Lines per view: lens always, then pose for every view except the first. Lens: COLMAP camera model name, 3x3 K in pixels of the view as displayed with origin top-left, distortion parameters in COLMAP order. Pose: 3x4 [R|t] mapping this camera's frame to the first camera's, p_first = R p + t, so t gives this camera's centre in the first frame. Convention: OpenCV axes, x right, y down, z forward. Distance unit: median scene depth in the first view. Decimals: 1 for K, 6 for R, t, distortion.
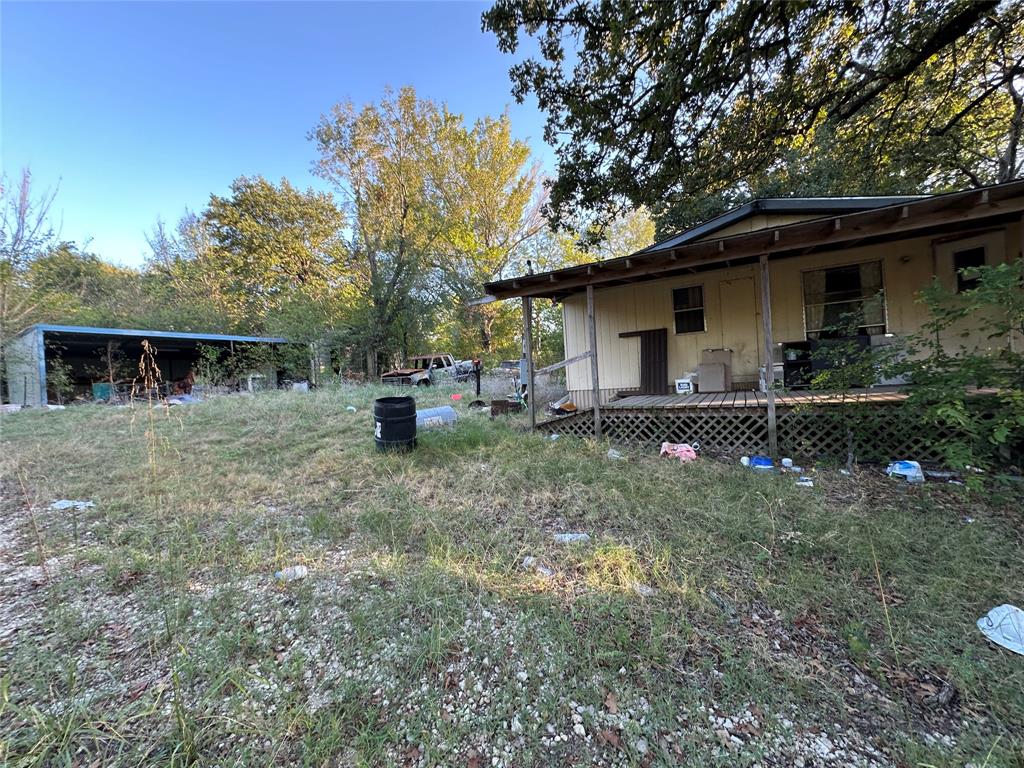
lens RADIAL K [[408.6, 0, 508.9], [0, 408.6, 383.5], [0, 0, 1]] dist [-0.004484, 0.000808]
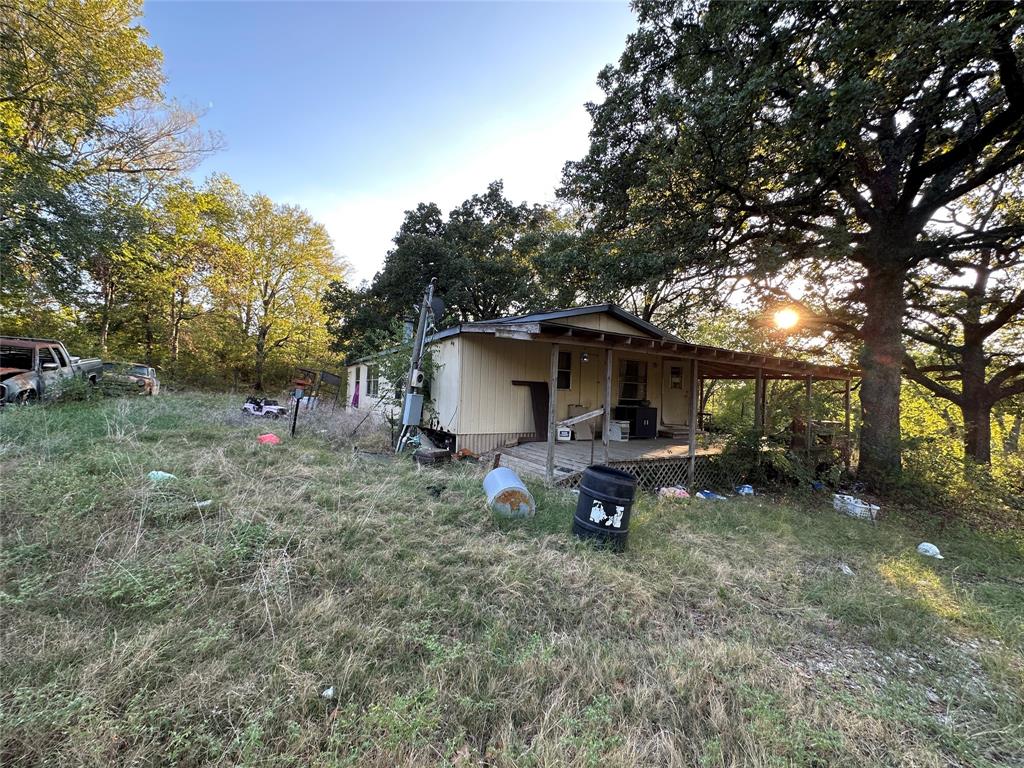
lens RADIAL K [[408.6, 0, 514.2], [0, 408.6, 383.3], [0, 0, 1]] dist [-0.004484, 0.000808]
pose [[0.500363, 0.106599, 0.859229, -0.815156], [-0.063926, 0.994232, -0.086121, -0.034066], [-0.863453, -0.011835, 0.504291, 0.612126]]
